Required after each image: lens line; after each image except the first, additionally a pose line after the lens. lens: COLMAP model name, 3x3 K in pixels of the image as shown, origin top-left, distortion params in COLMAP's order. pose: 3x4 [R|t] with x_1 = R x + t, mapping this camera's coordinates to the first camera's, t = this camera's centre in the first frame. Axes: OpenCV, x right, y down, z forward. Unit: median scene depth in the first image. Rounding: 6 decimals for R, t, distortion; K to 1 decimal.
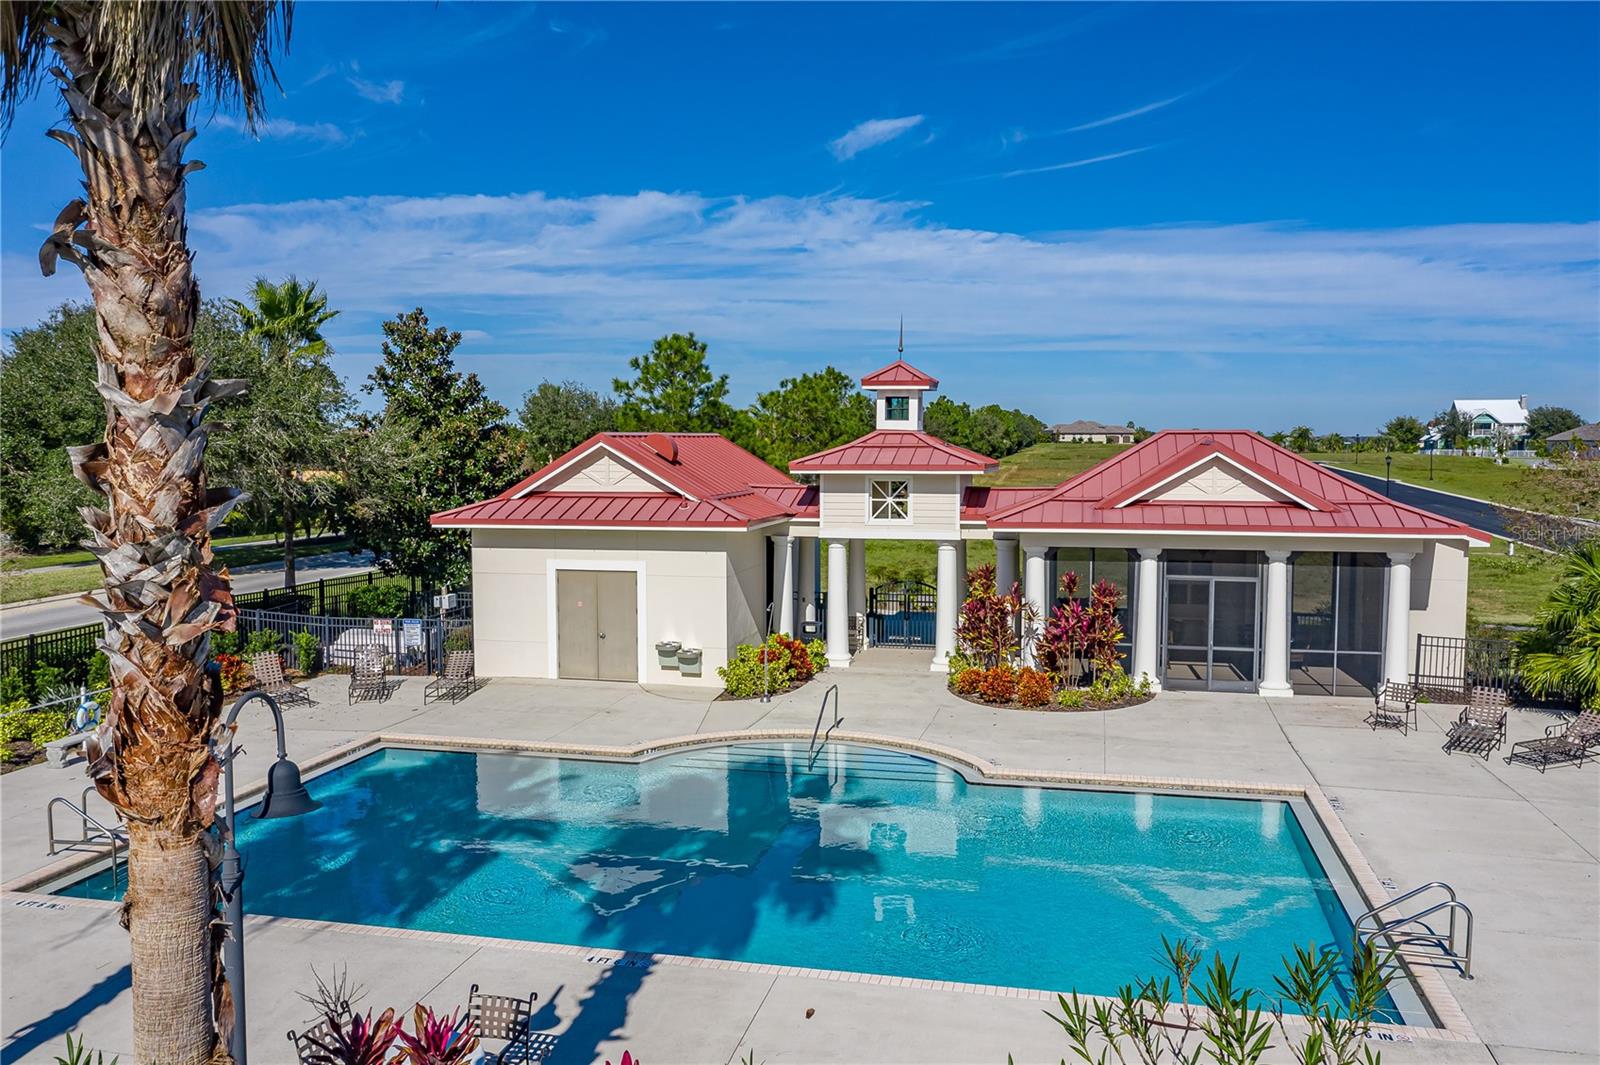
lens RADIAL K [[1249.0, 0, 800.0], [0, 1249.0, 532.5], [0, 0, 1]] dist [0.000808, -0.000615]
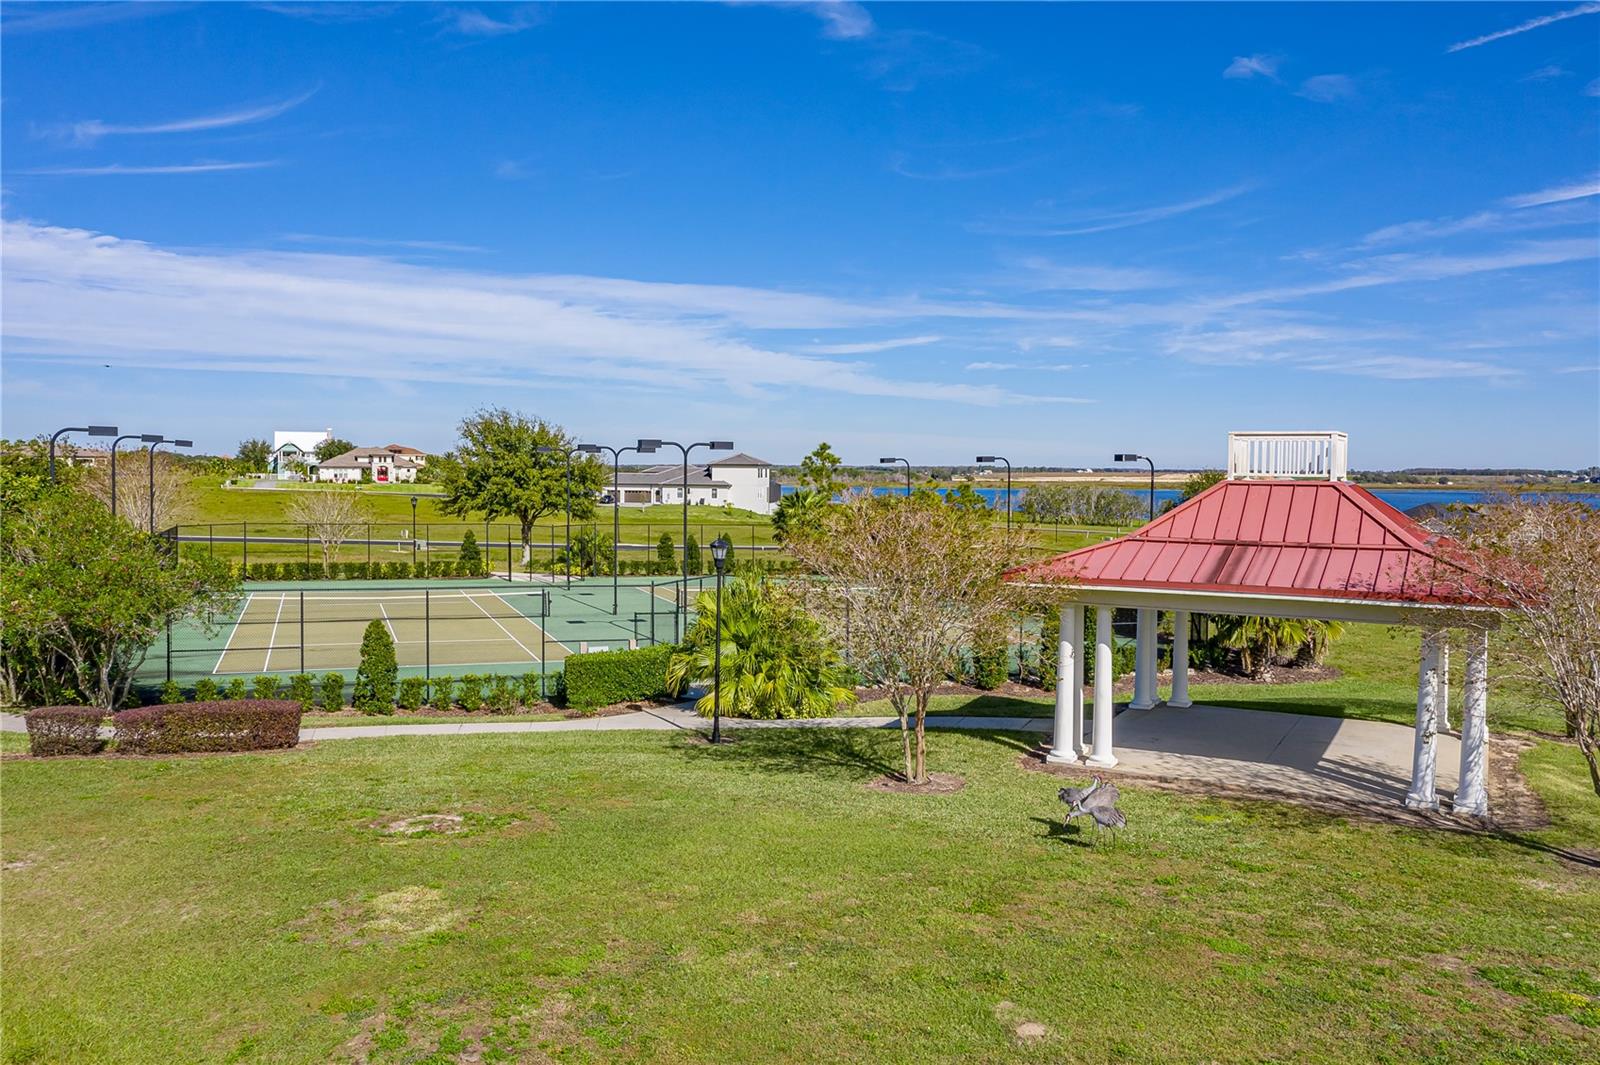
lens RADIAL K [[1270.1, 0, 800.0], [0, 1270.1, 532.5], [0, 0, 1]] dist [-0.026432, 0.095476]
pose [[0.834311, -0.019643, 0.550944, 2.164846], [0.031926, 0.999409, -0.012714, 0.143363], [-0.550369, 0.028197, 0.834445, -1.748567]]
